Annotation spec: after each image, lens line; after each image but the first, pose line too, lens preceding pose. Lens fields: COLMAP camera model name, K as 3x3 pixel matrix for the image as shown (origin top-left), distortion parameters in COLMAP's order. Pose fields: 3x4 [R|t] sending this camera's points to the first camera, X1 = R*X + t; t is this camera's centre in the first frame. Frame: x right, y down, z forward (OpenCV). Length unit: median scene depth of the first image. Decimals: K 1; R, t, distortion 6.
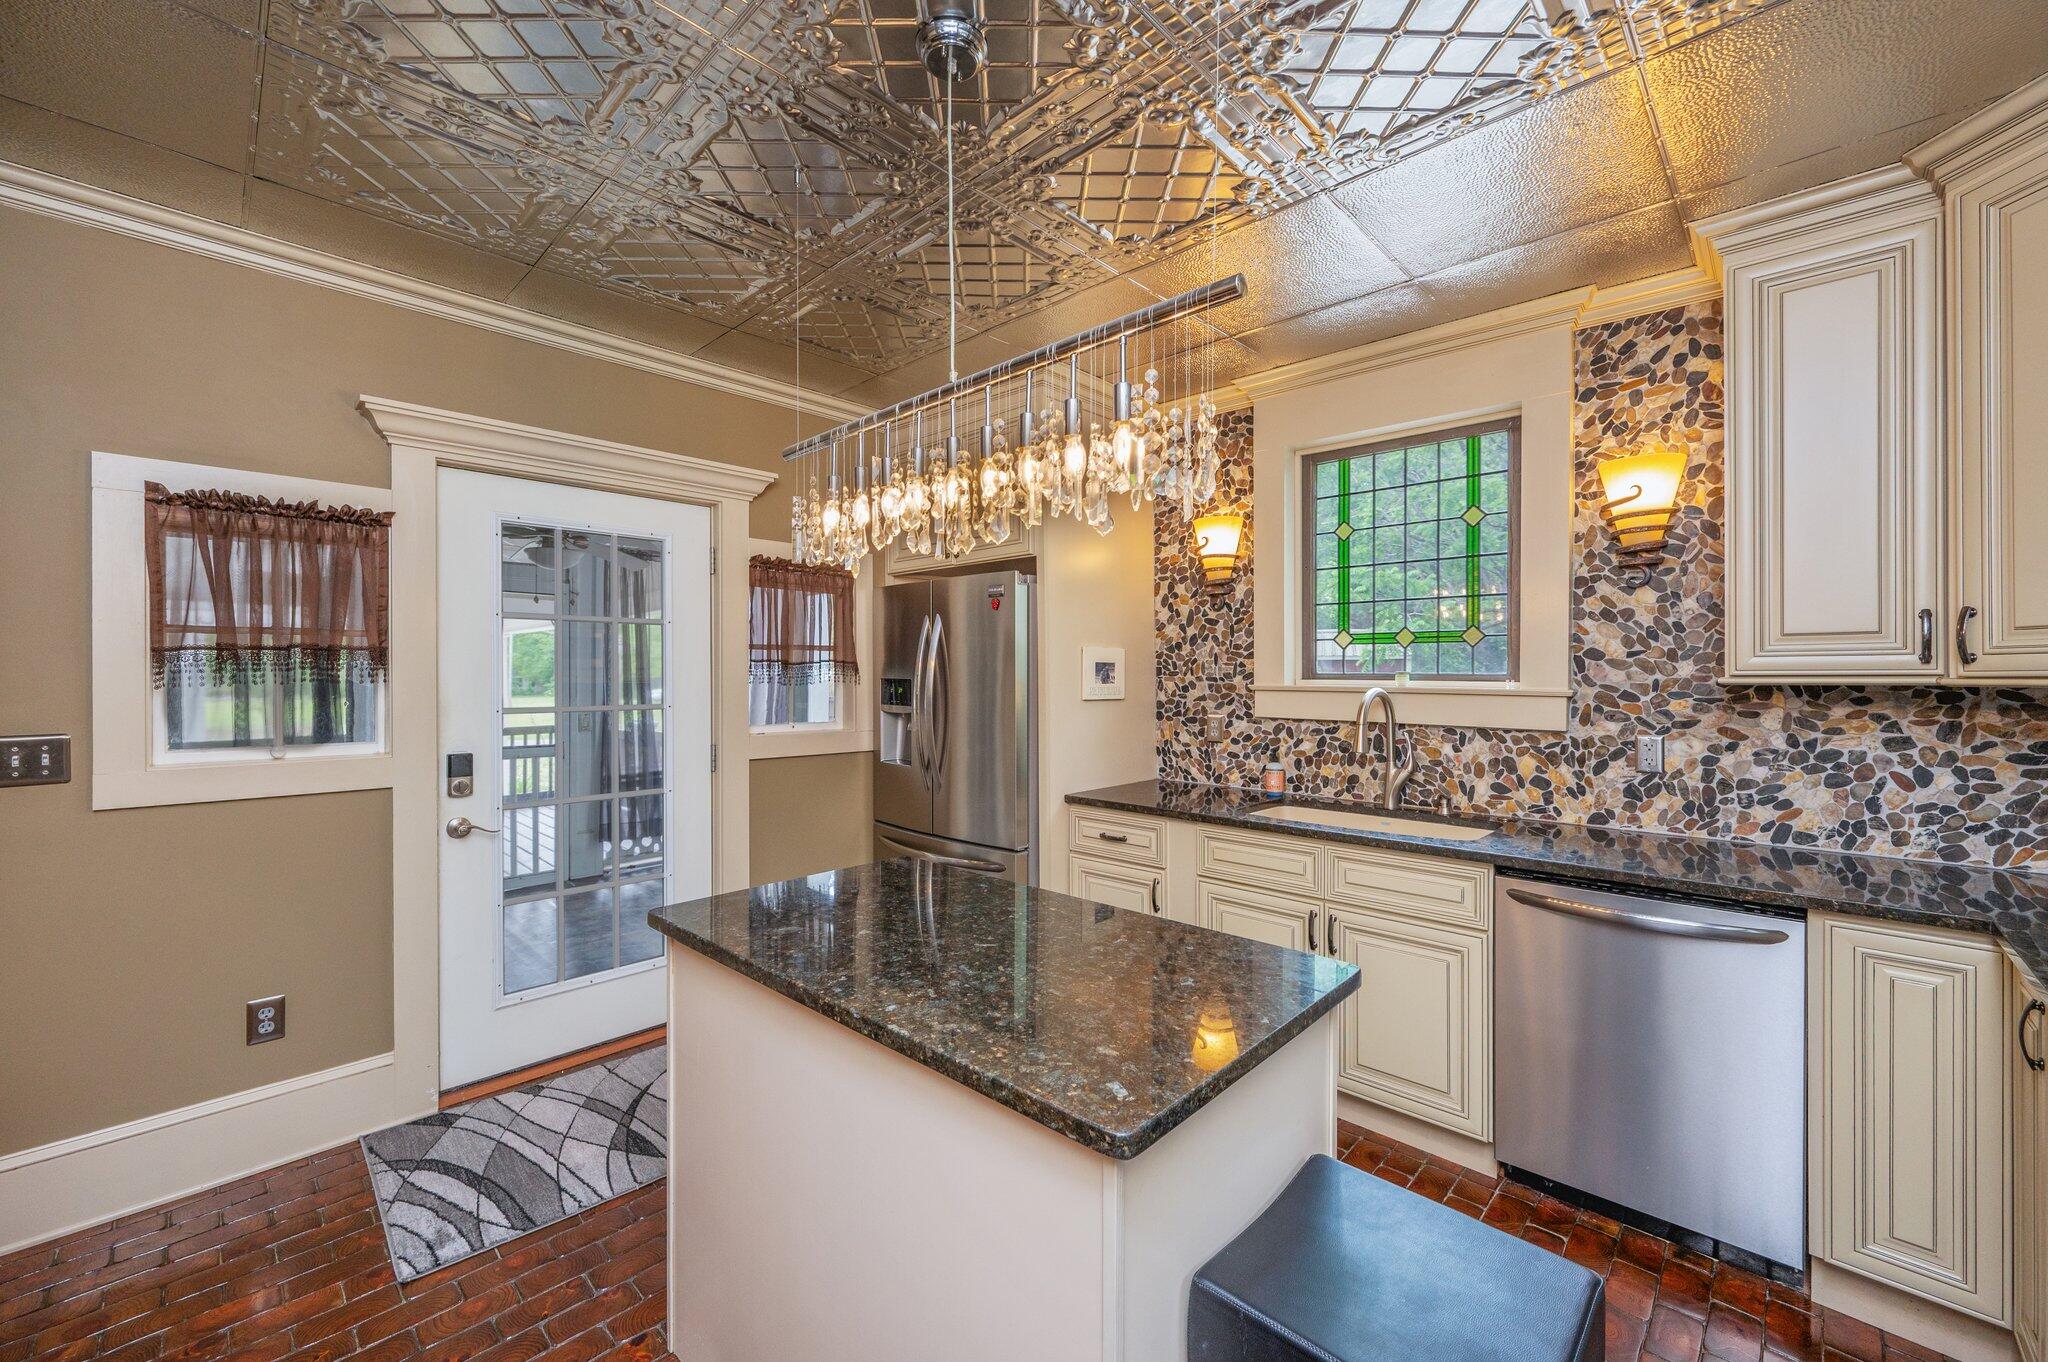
lens RADIAL K [[809.4, 0, 1014.5], [0, 809.4, 675.1], [0, 0, 1]] dist [0.013068, 0.000093]
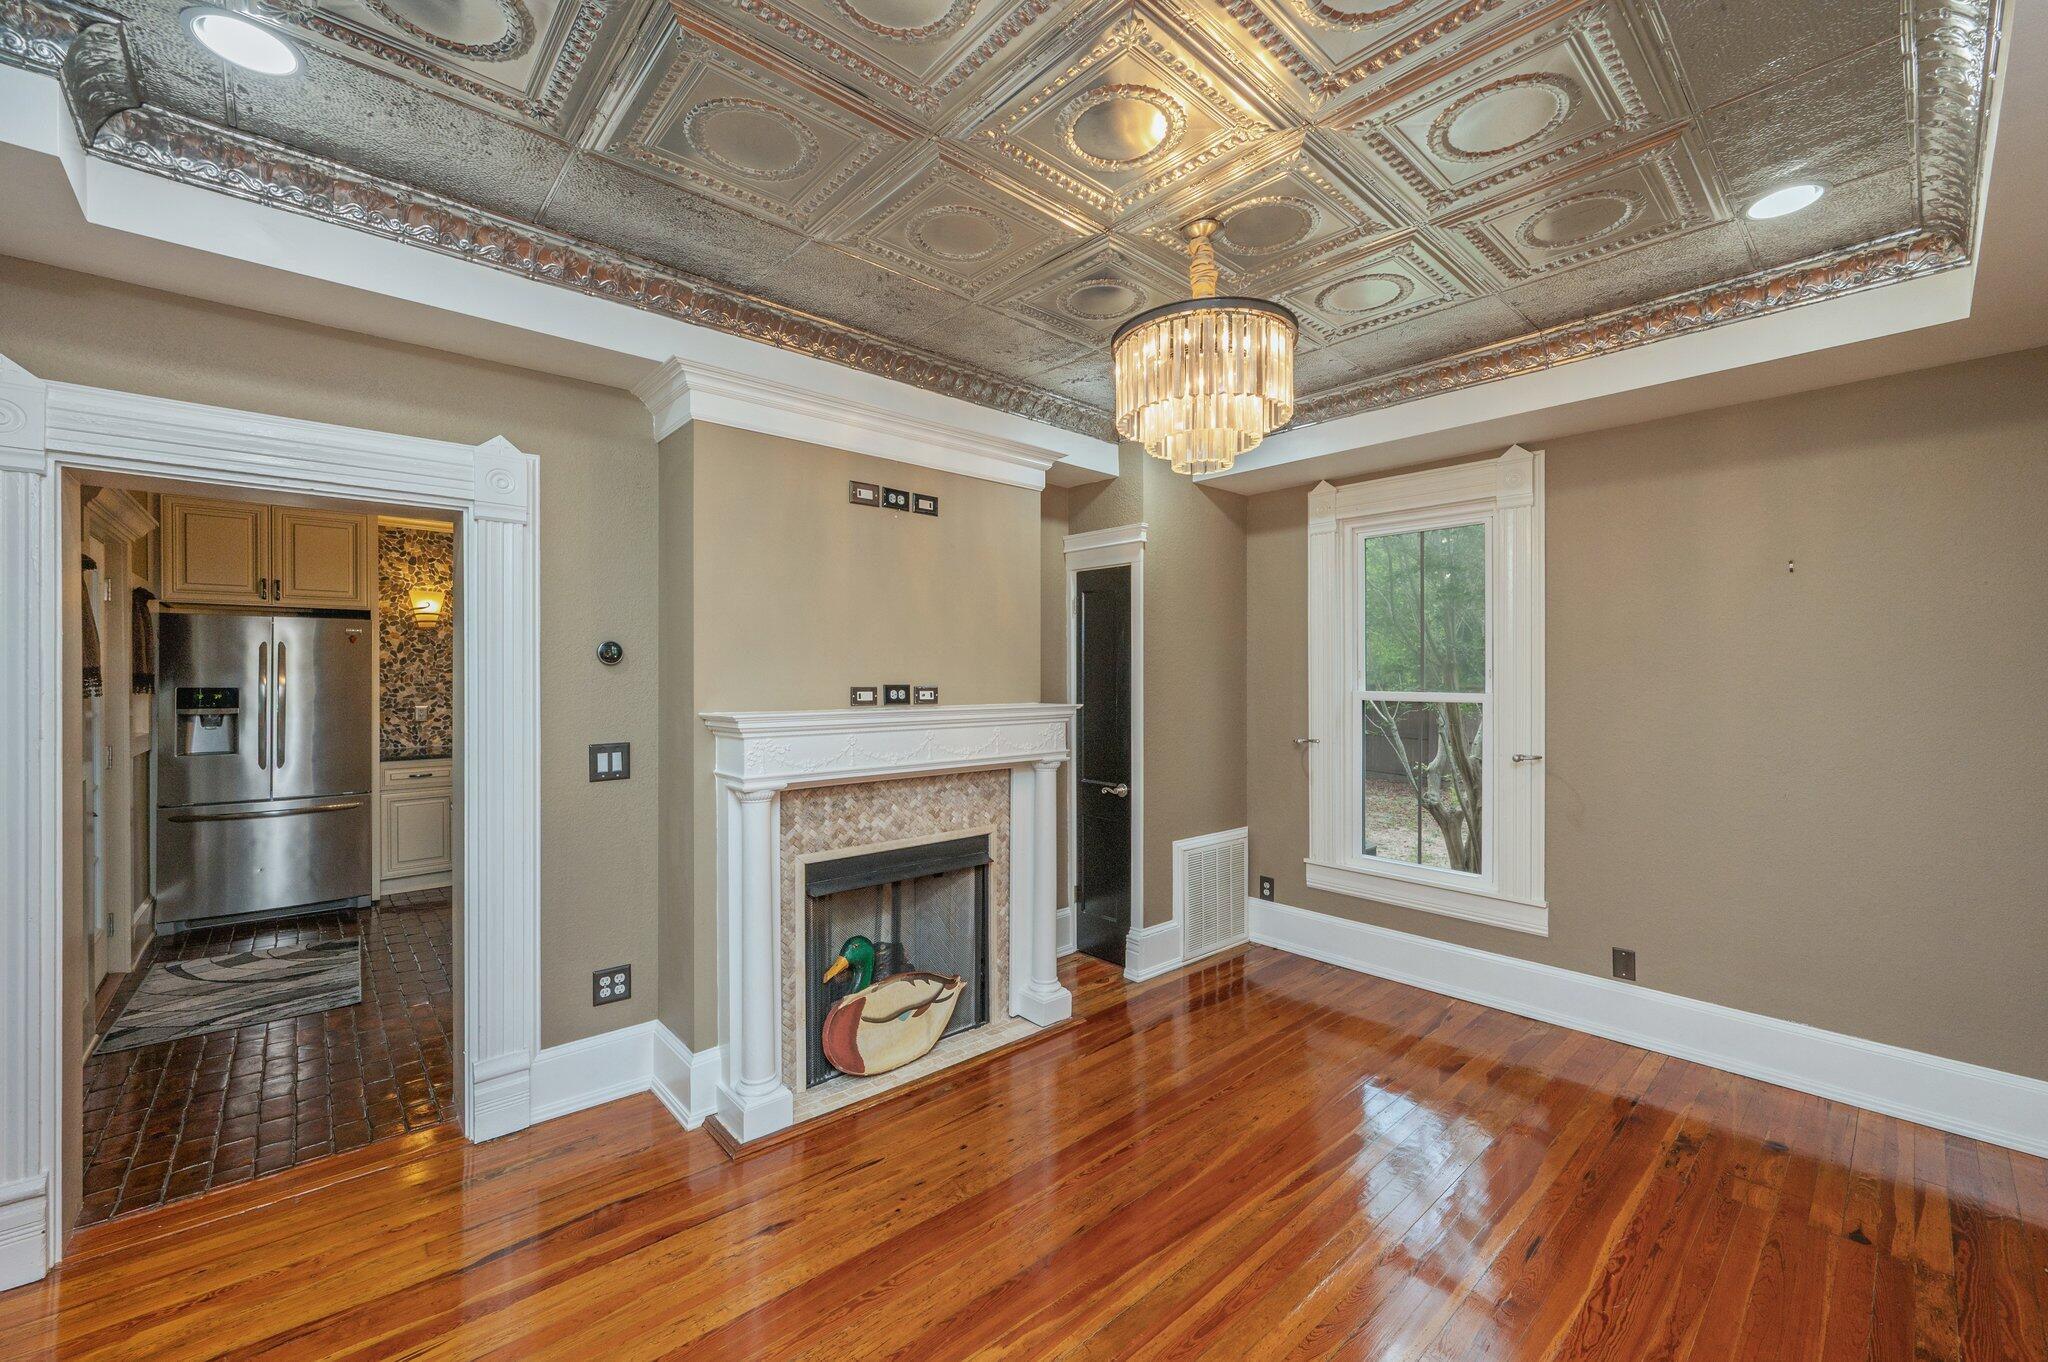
lens RADIAL K [[809.4, 0, 1014.5], [0, 809.4, 675.1], [0, 0, 1]] dist [0.013068, 0.000093]
pose [[0.070184, -0.000294, 0.997534, -1.401976], [0.003029, 0.999995, 0.000082, -0.011642], [-0.997529, 0.003016, 0.070184, -0.368002]]
